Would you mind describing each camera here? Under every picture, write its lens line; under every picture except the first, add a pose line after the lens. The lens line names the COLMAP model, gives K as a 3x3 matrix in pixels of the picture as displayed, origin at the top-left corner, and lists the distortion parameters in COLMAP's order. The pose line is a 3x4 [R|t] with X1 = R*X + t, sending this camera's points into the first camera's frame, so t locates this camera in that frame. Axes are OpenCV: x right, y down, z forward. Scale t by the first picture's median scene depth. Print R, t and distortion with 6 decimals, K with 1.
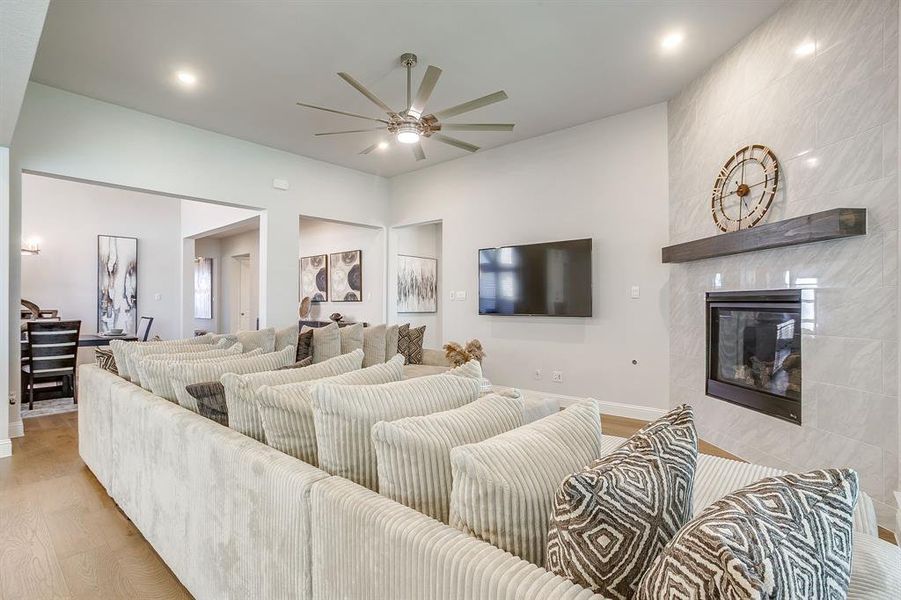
lens RADIAL K [[440.1, 0, 450.7], [0, 440.1, 301.0], [0, 0, 1]] dist [-0.038327, 0.017975]
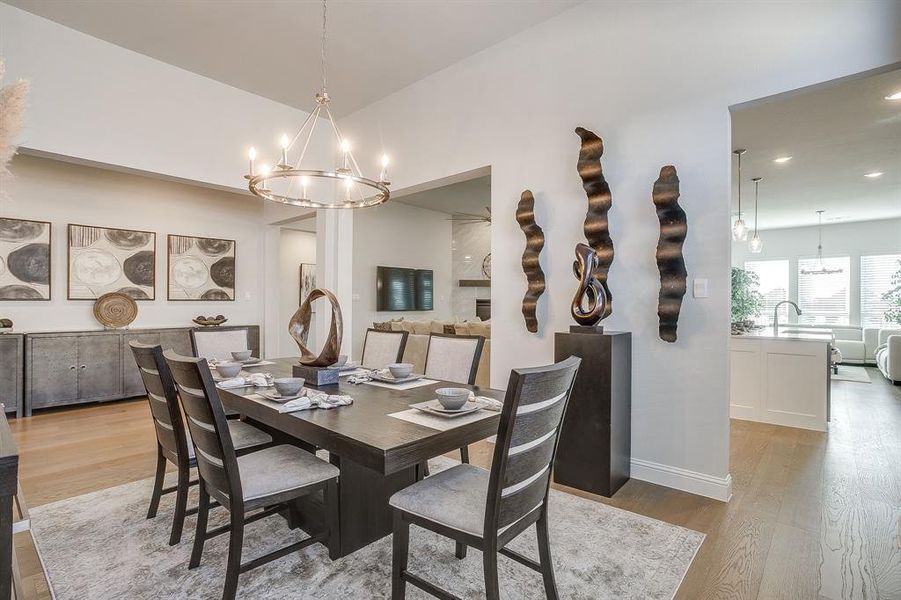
lens RADIAL K [[440.1, 0, 443.5], [0, 440.1, 299.8], [0, 0, 1]] dist [-0.038327, 0.017975]
pose [[0.015084, 0.009770, 0.999839, -1.874587], [-0.005062, 0.999940, -0.009694, 0.009402], [-0.999873, -0.004915, 0.015132, 1.033609]]
